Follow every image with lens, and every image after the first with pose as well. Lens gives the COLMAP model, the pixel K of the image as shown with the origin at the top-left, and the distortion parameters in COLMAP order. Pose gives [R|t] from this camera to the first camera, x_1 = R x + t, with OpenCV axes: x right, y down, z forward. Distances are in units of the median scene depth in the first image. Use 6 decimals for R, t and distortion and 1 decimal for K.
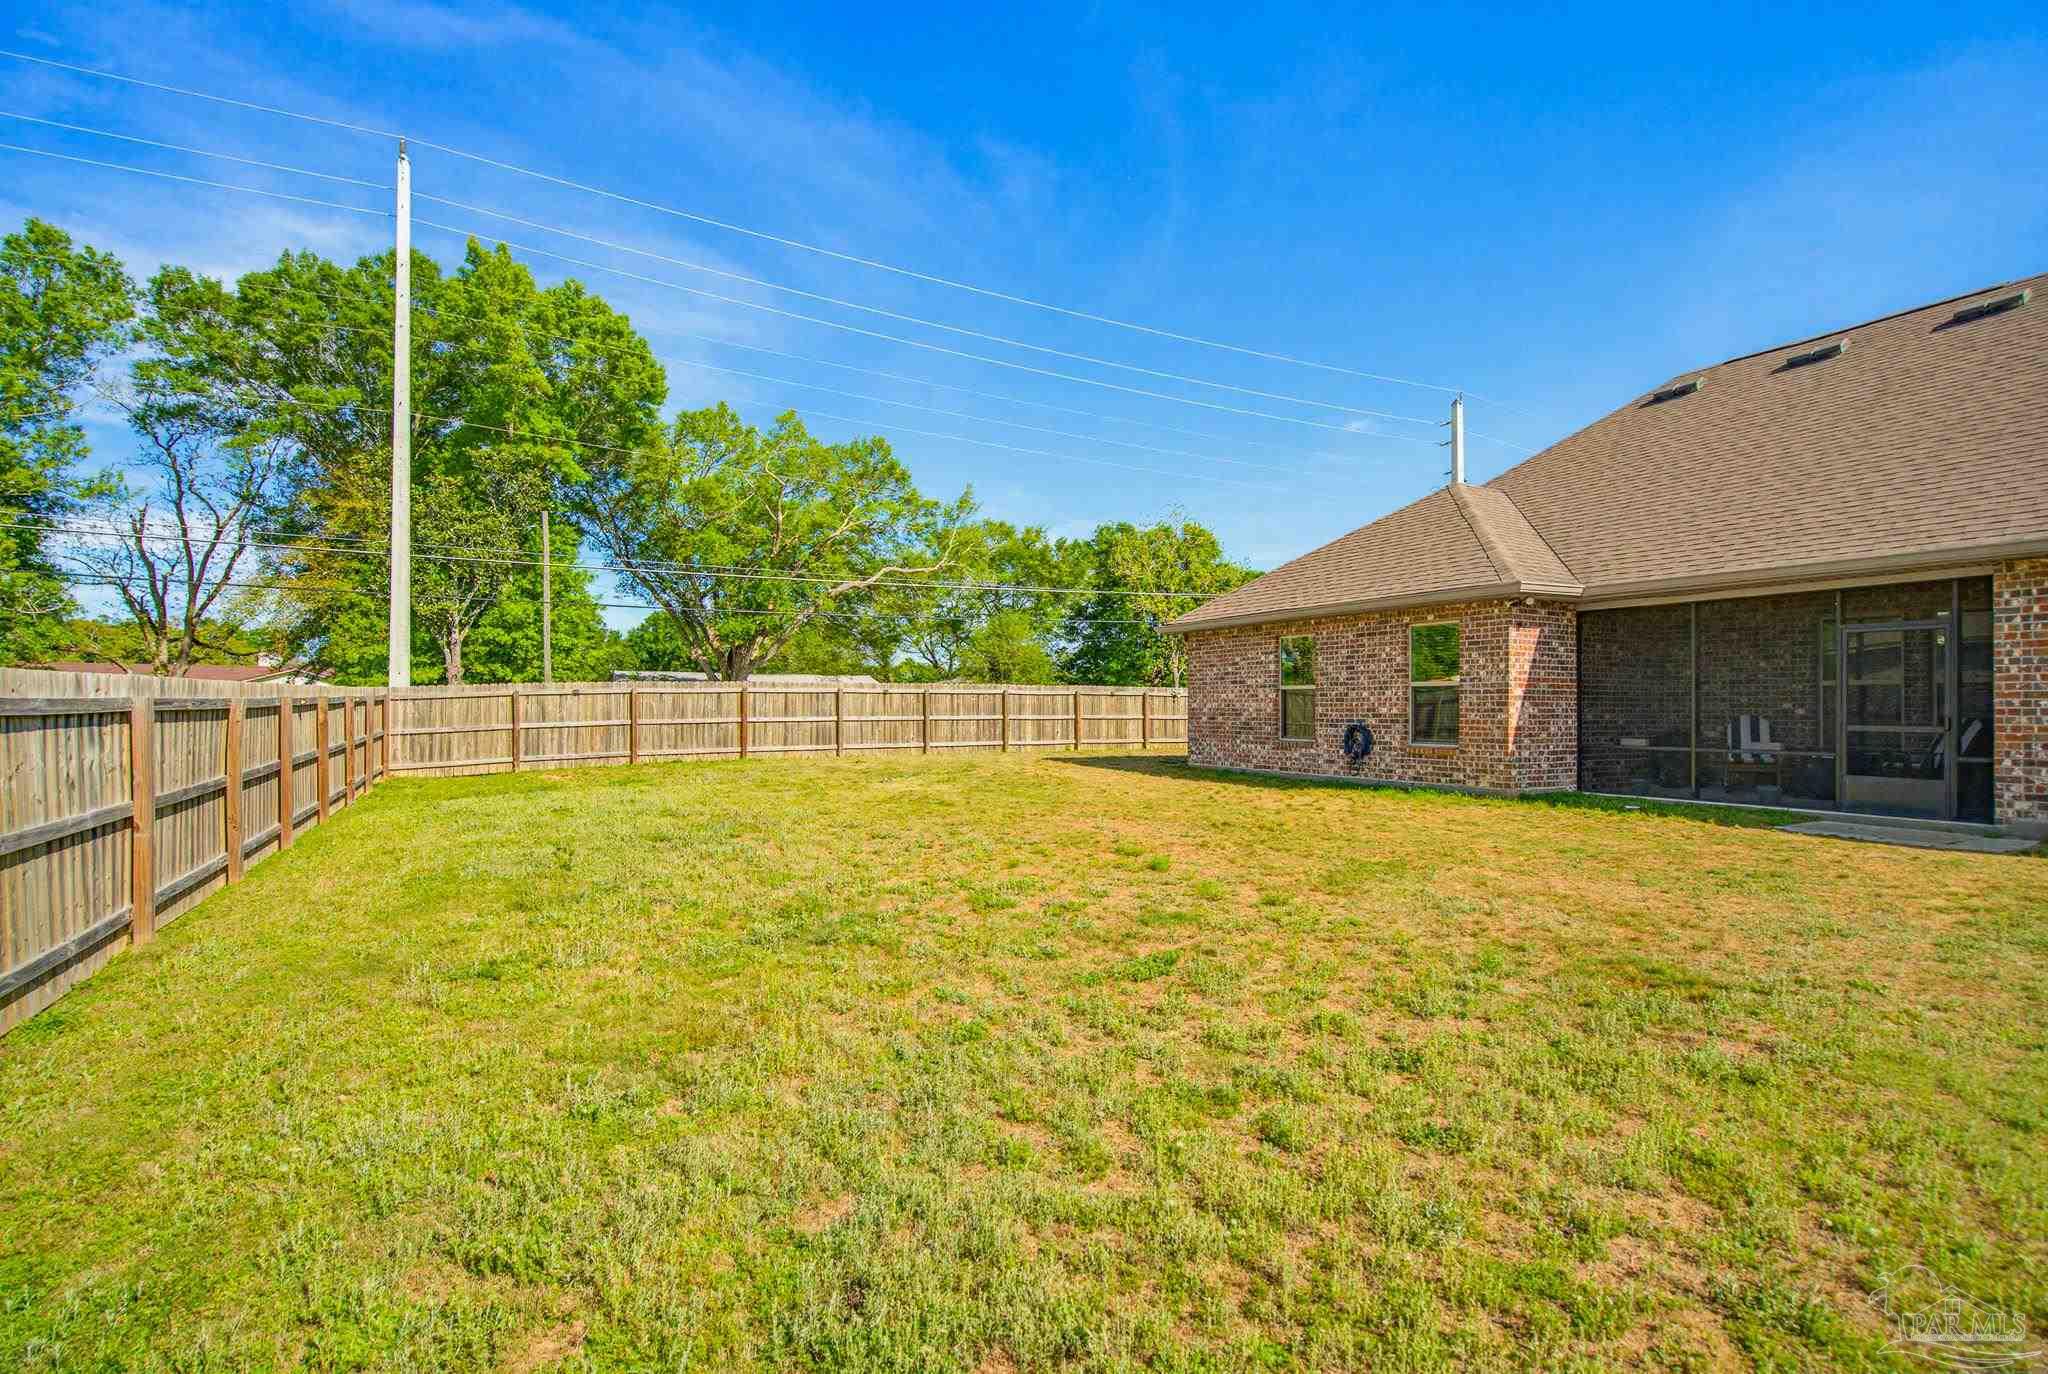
lens RADIAL K [[941.2, 0, 1064.5], [0, 941.2, 706.2], [0, 0, 1]] dist [0.003337, -0.000938]
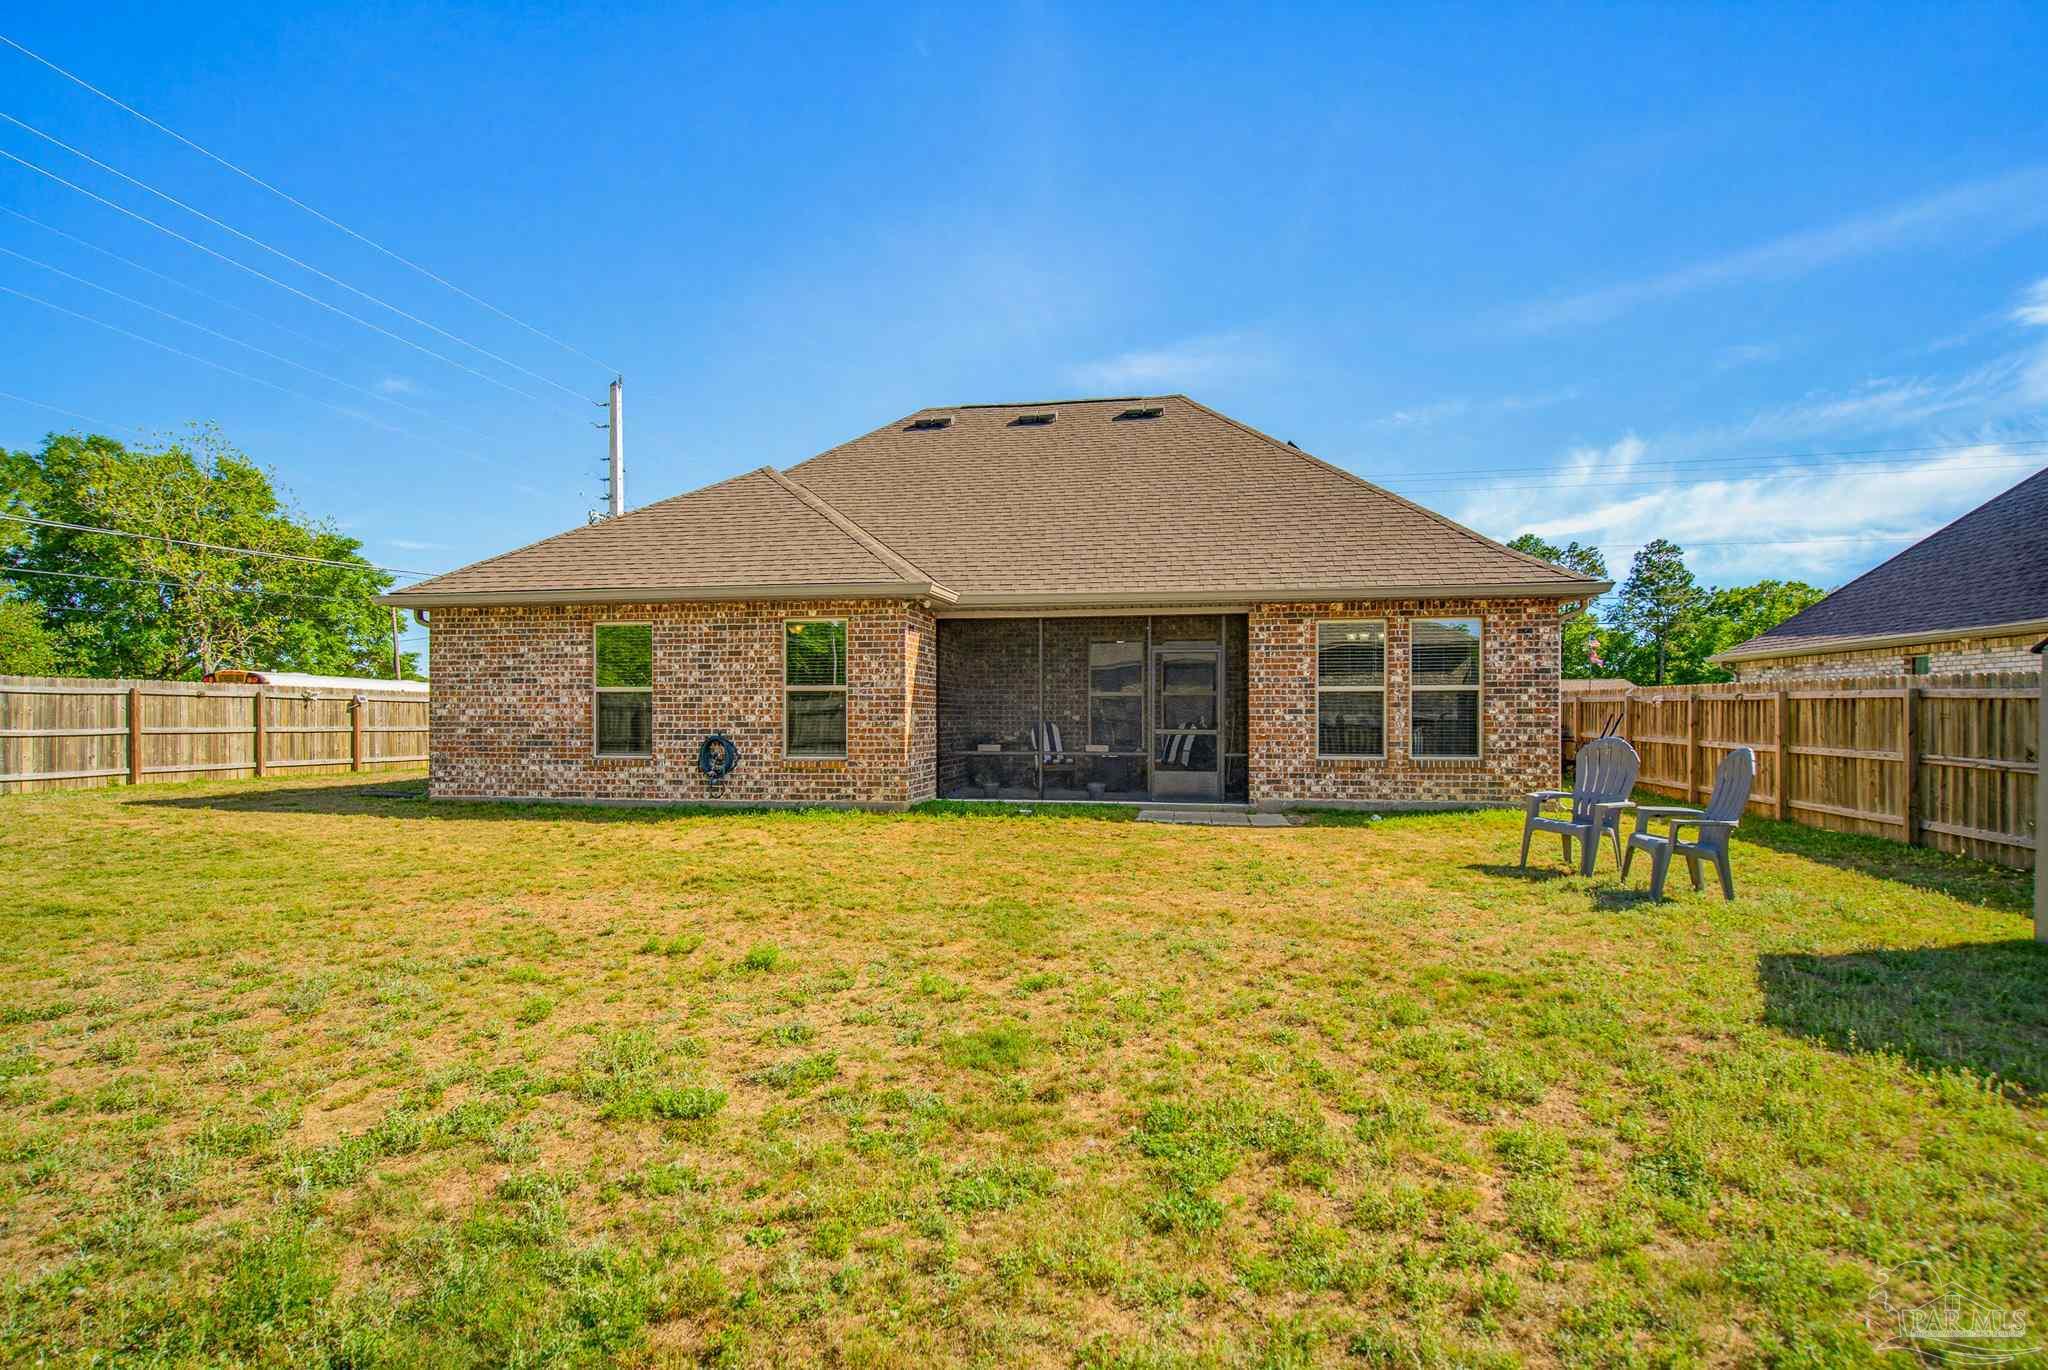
lens RADIAL K [[970.8, 0, 1022.7], [0, 970.8, 707.6], [0, 0, 1]] dist [0.005761, -0.002706]
pose [[0.644442, 0.004431, 0.764641, -0.170619], [-0.000095, 0.999984, -0.005716, -0.000368], [-0.764654, 0.003611, 0.644432, 0.253164]]
